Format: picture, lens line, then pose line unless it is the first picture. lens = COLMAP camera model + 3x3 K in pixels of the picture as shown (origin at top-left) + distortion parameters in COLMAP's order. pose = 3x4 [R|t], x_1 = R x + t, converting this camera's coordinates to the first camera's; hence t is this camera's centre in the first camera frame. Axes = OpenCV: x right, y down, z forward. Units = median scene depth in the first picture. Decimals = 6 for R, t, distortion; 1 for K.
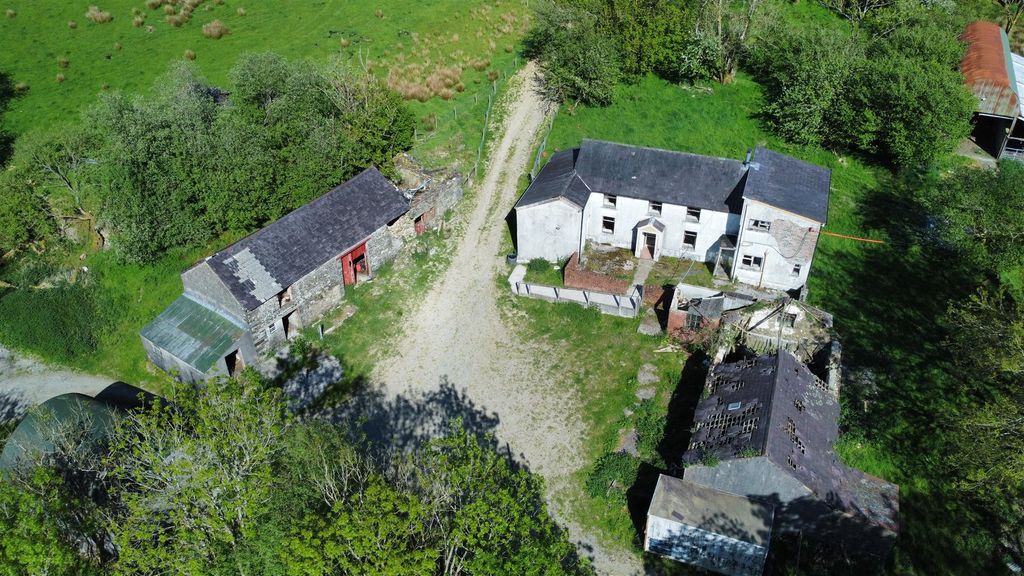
lens RADIAL K [[773.4, 0, 506.7], [0, 773.4, 289.7], [0, 0, 1]] dist [0.001297, -0.009184]
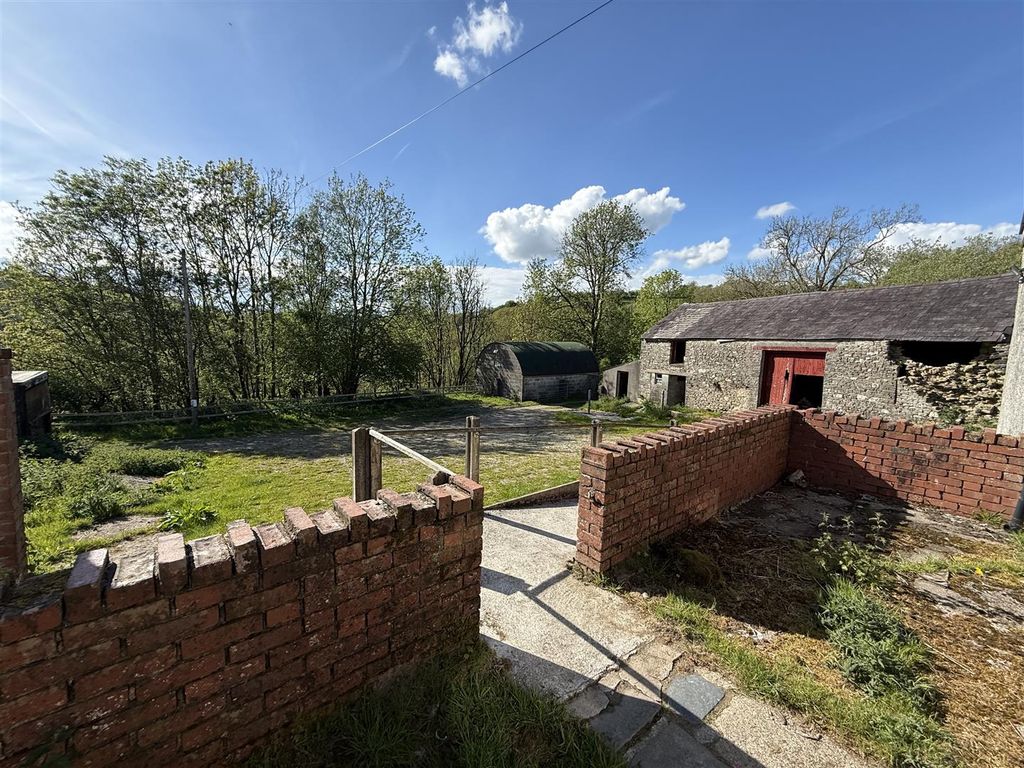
lens RADIAL K [[404.2, 0, 510.6], [0, 404.2, 385.2], [0, 0, 1]] dist [-0.001661, 0.000212]
pose [[-0.487510, 0.095247, -0.867907, 0.198784], [-0.531010, 0.756720, 0.381318, -0.034177], [0.693082, 0.646763, -0.318331, 0.956620]]
